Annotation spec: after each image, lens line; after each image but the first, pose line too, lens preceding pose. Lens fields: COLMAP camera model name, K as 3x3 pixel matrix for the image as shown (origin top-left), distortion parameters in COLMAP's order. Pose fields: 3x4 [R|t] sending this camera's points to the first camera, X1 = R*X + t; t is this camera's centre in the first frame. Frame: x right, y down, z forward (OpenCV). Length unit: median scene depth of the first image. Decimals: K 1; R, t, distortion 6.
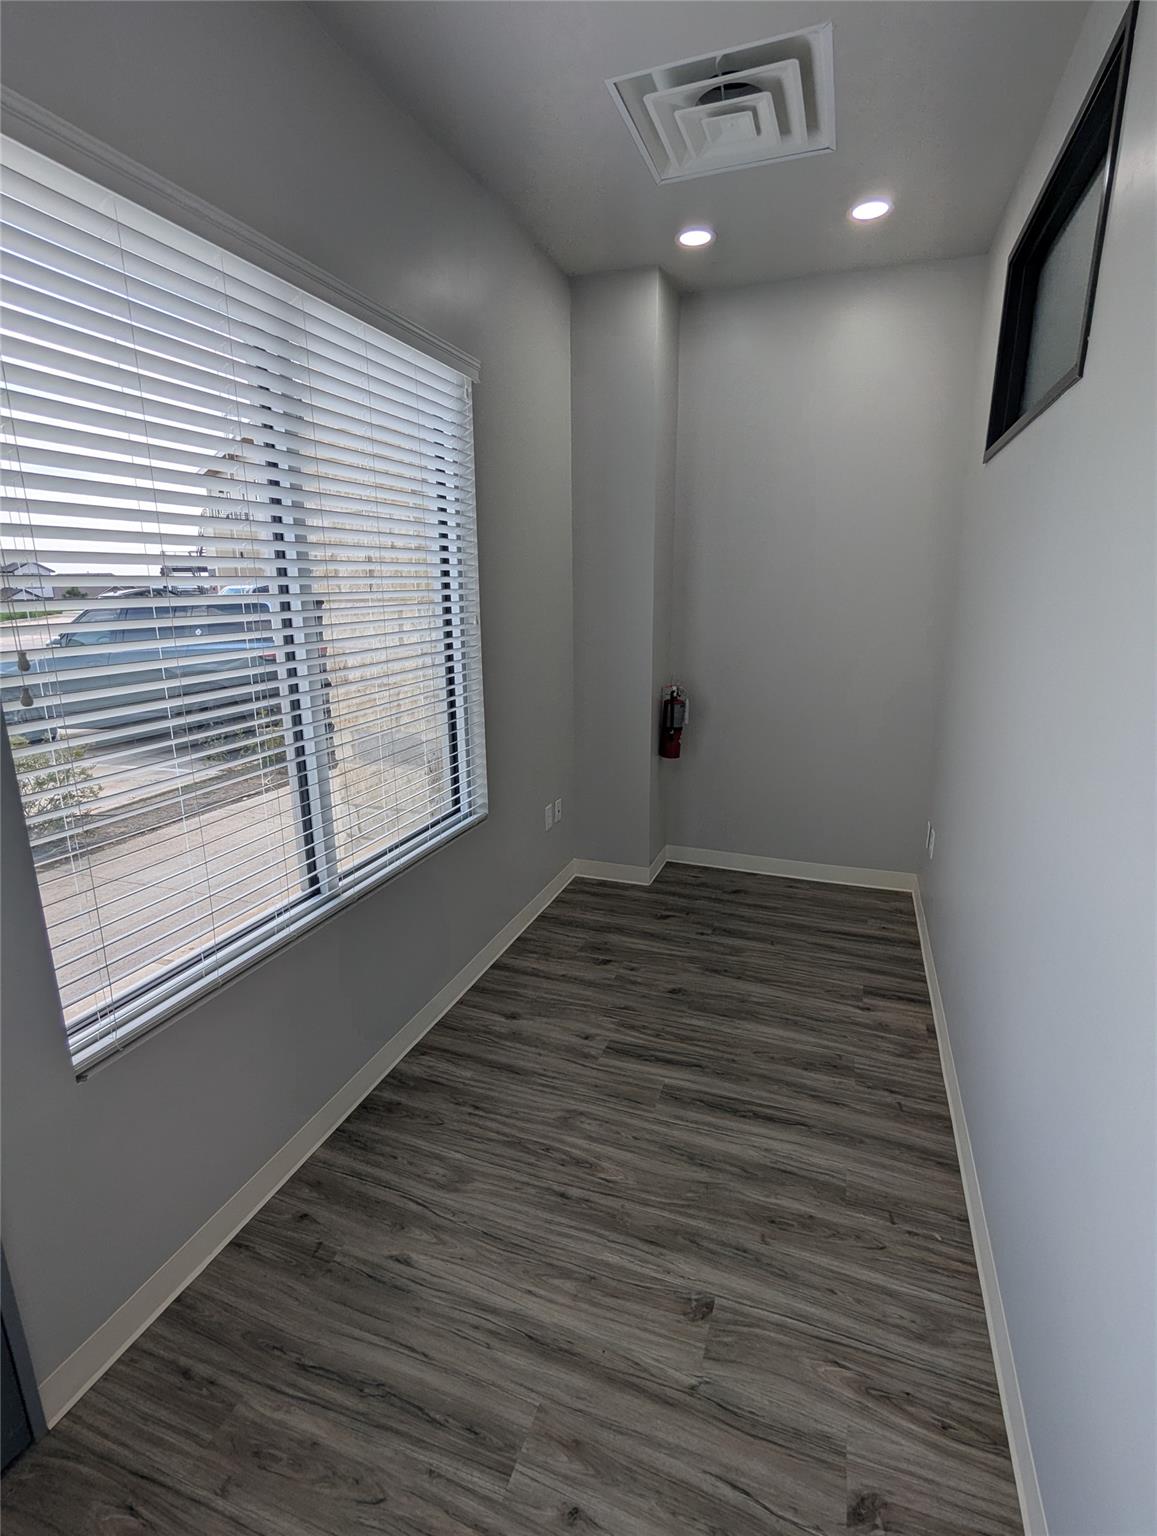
lens RADIAL K [[737.2, 0, 582.2], [0, 737.2, 767.4], [0, 0, 1]] dist [-0.007637, 0.003851]
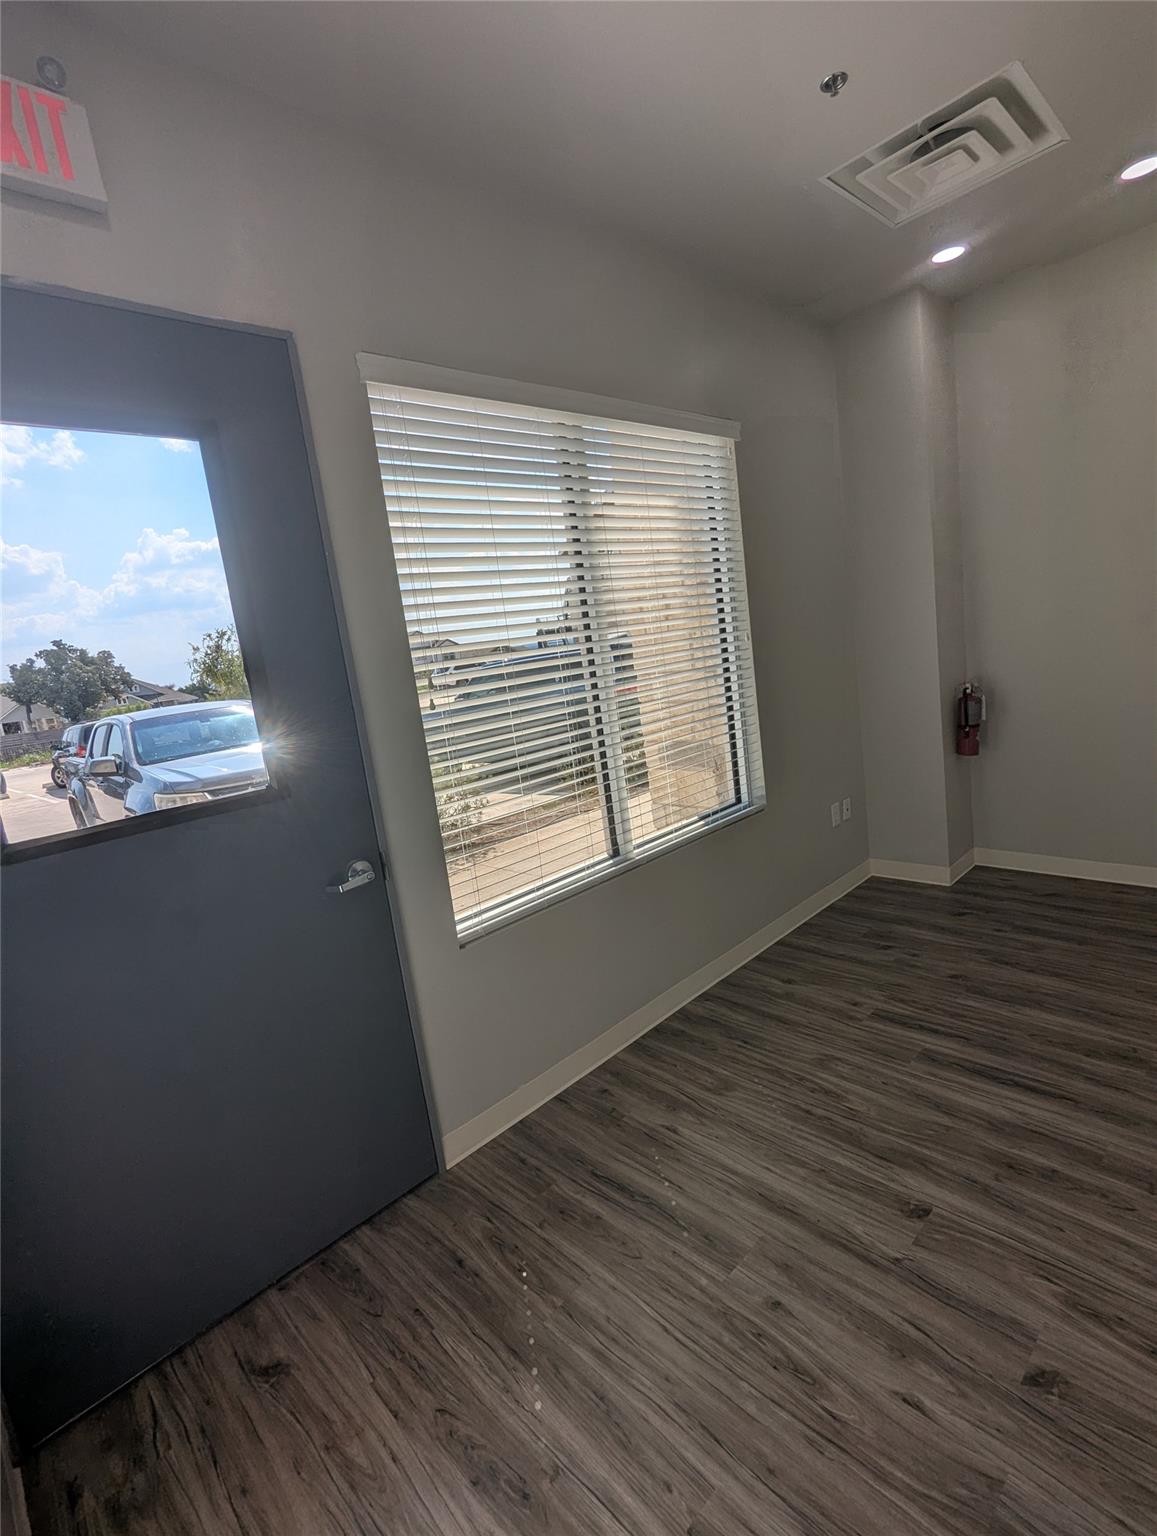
lens RADIAL K [[737.2, 0, 578.2], [0, 737.2, 768.5], [0, 0, 1]] dist [-0.007637, 0.003851]
pose [[0.892501, -0.034211, -0.449746, 0.190320], [0.013462, 0.998696, -0.049253, 0.089417], [0.450845, 0.037904, 0.891797, -0.224436]]
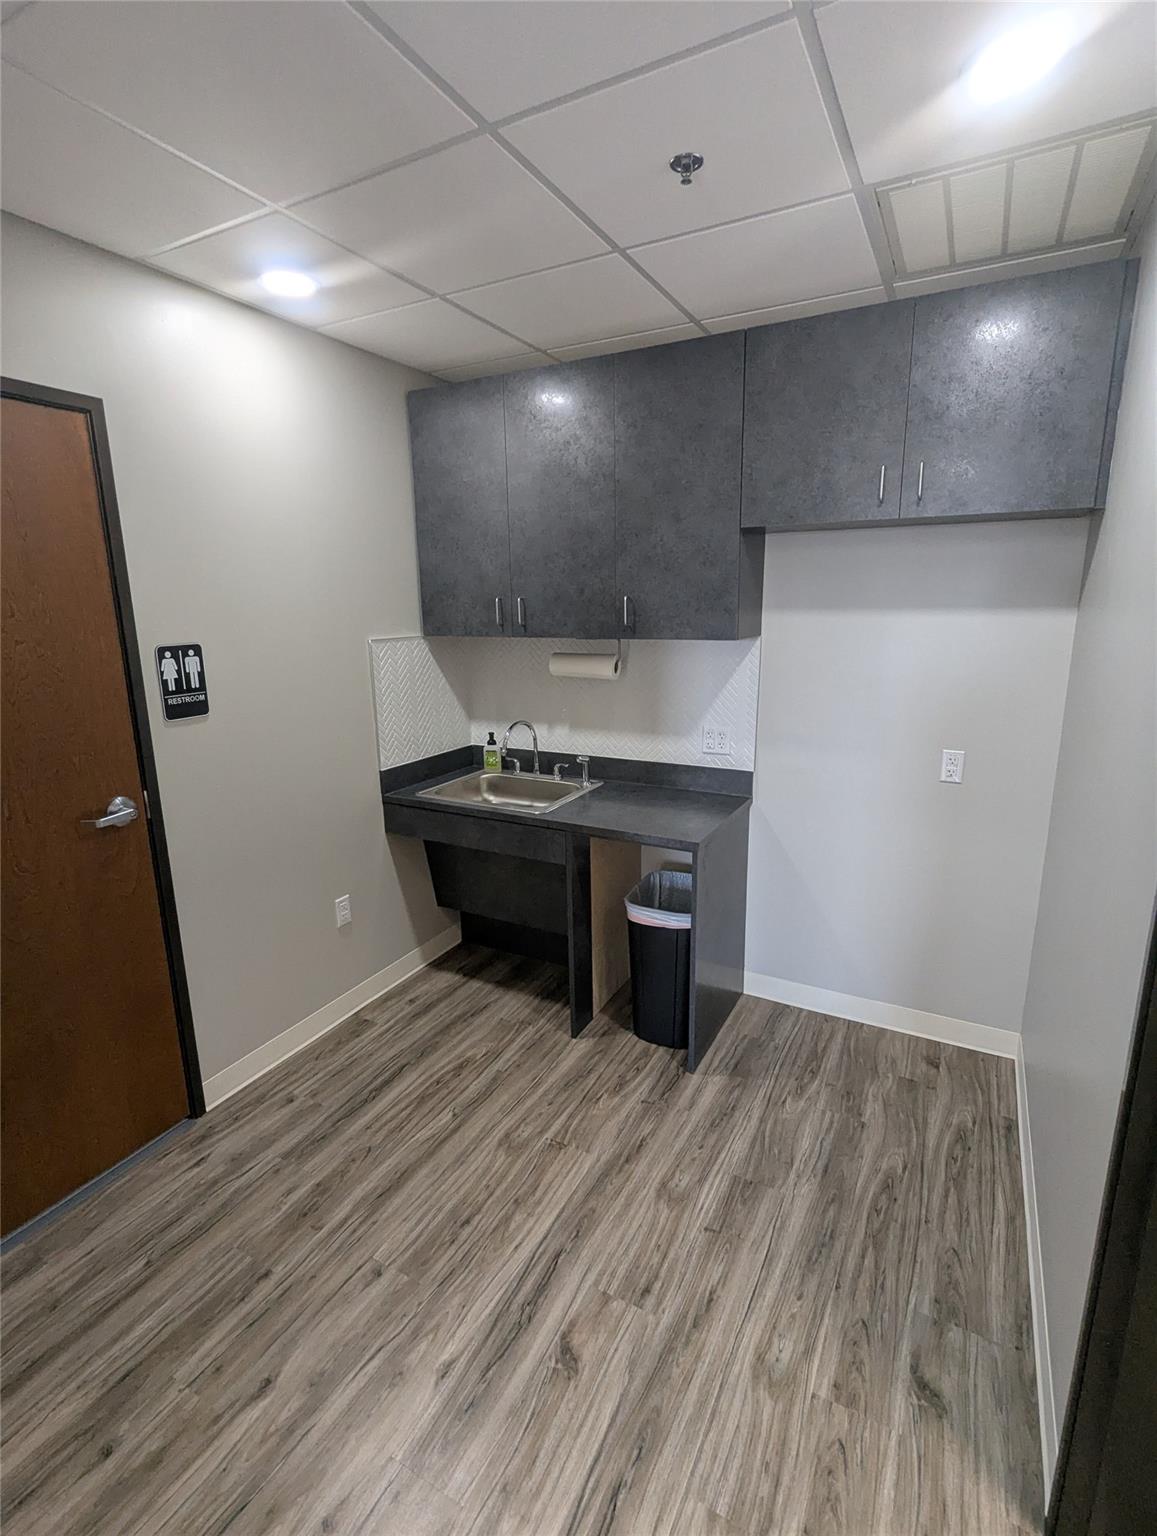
lens RADIAL K [[737.2, 0, 576.0], [0, 737.2, 766.8], [0, 0, 1]] dist [-0.007637, 0.003851]
pose [[-0.130820, 0.228480, -0.964719, 0.454084], [-0.227168, 0.940284, 0.253497, -0.182094], [0.965029, 0.252316, -0.071105, 0.712909]]
